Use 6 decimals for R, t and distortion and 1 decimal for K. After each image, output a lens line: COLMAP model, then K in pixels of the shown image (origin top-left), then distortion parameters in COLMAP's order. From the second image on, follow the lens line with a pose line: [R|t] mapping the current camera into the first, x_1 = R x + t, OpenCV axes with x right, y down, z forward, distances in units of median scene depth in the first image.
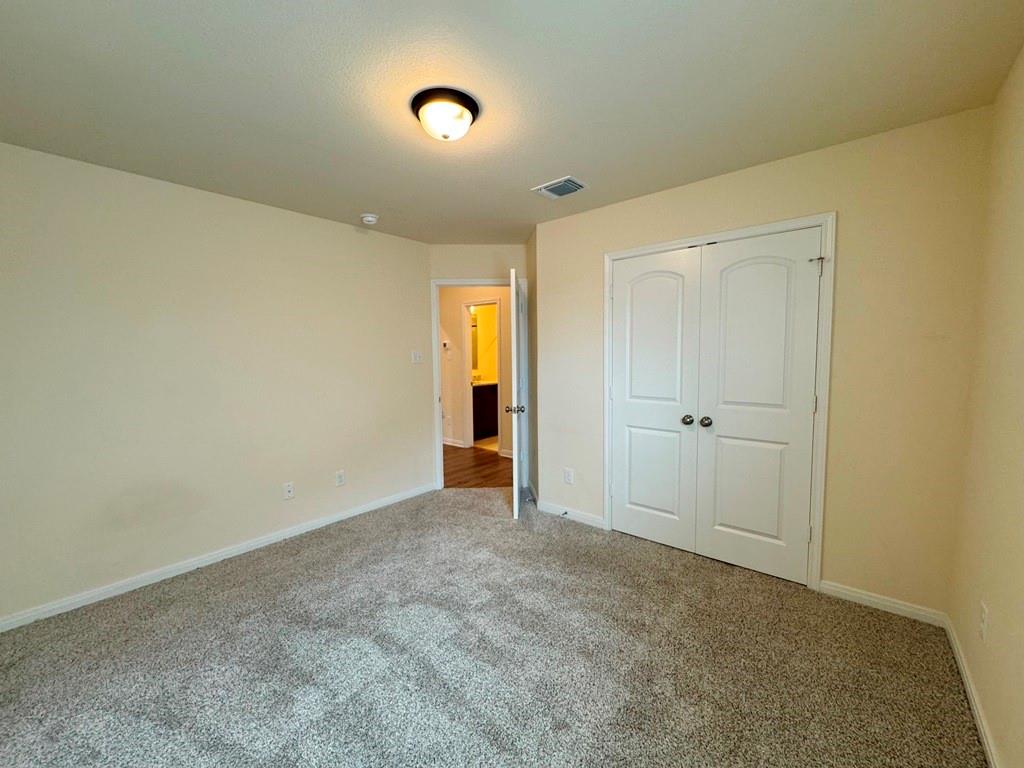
lens RADIAL K [[408.6, 0, 511.5], [0, 408.6, 382.2], [0, 0, 1]] dist [-0.002978, 0.000518]
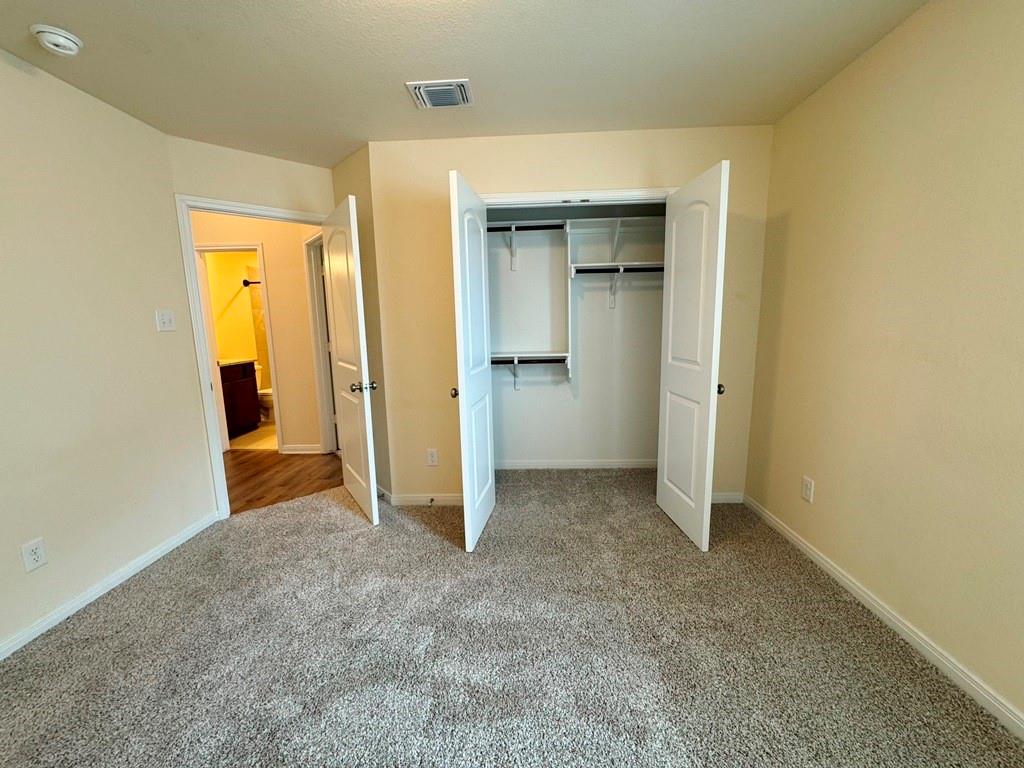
lens RADIAL K [[408.6, 0, 511.5], [0, 408.6, 382.2], [0, 0, 1]] dist [-0.002978, 0.000518]
pose [[0.786624, -0.098552, 0.609517, -0.246230], [0.057036, 0.994557, 0.087199, 0.007445], [-0.614793, -0.033829, 0.787963, 0.235385]]
